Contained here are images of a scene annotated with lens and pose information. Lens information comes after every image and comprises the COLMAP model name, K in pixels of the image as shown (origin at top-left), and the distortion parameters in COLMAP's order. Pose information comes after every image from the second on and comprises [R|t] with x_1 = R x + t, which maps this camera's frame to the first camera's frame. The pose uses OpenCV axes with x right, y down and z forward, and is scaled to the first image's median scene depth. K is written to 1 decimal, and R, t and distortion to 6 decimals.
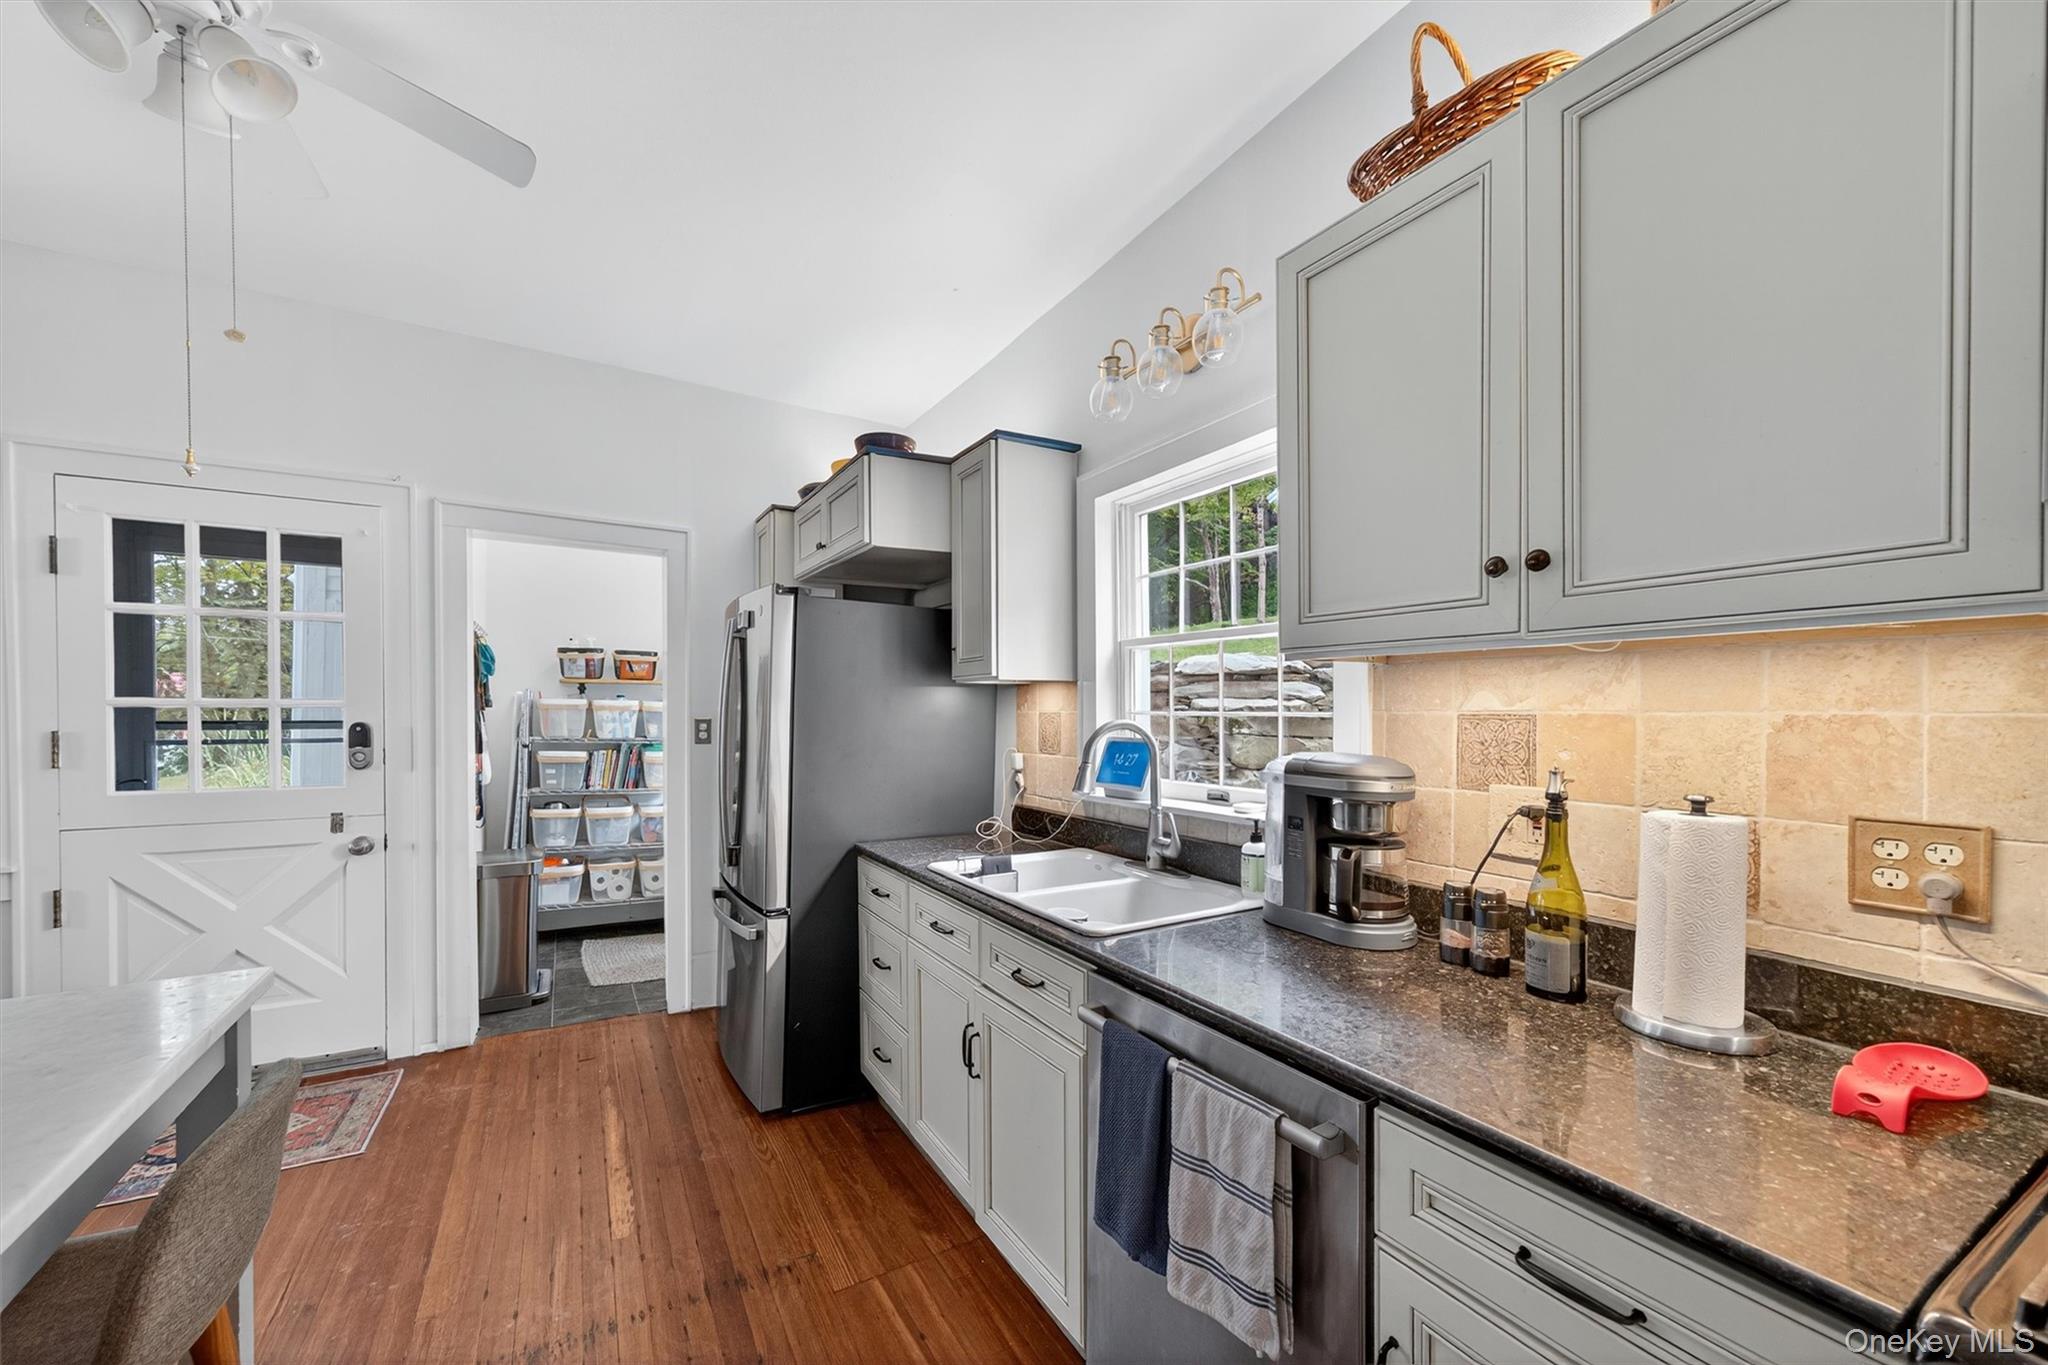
lens RADIAL K [[827.1, 0, 1031.9], [0, 827.1, 716.4], [0, 0, 1]] dist [0.000174, 0.000134]
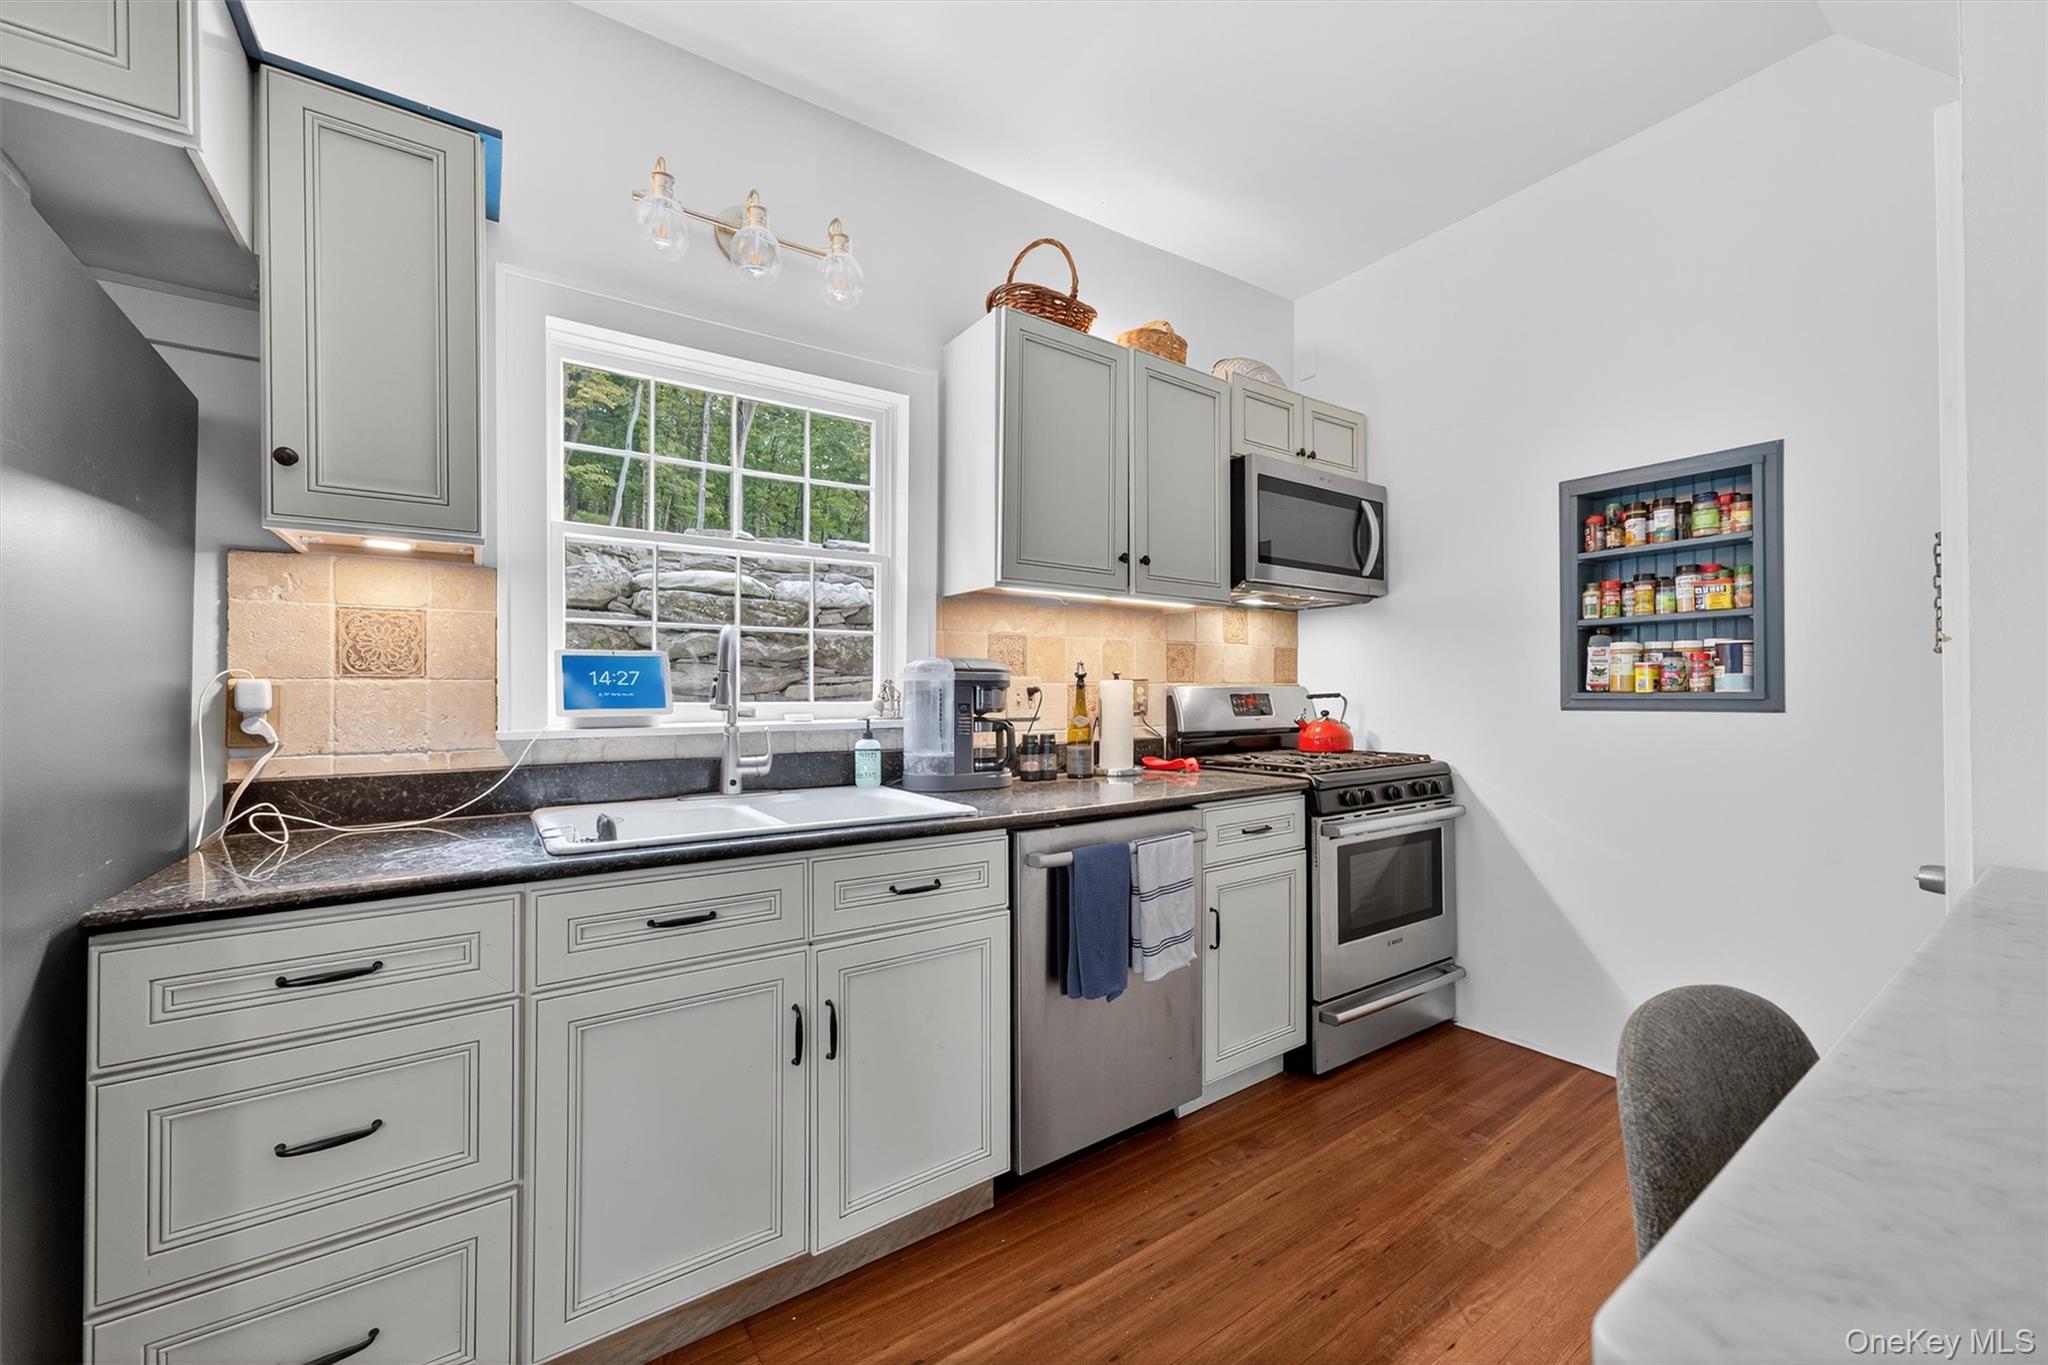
lens RADIAL K [[827.1, 0, 1021.3], [0, 827.1, 677.5], [0, 0, 1]] dist [0.000174, 0.000134]
pose [[-0.046725, 0.000714, 0.998908, -0.892006], [0.005909, 0.999982, -0.000439, 0.068160], [-0.998890, 0.005882, -0.046728, 0.832124]]
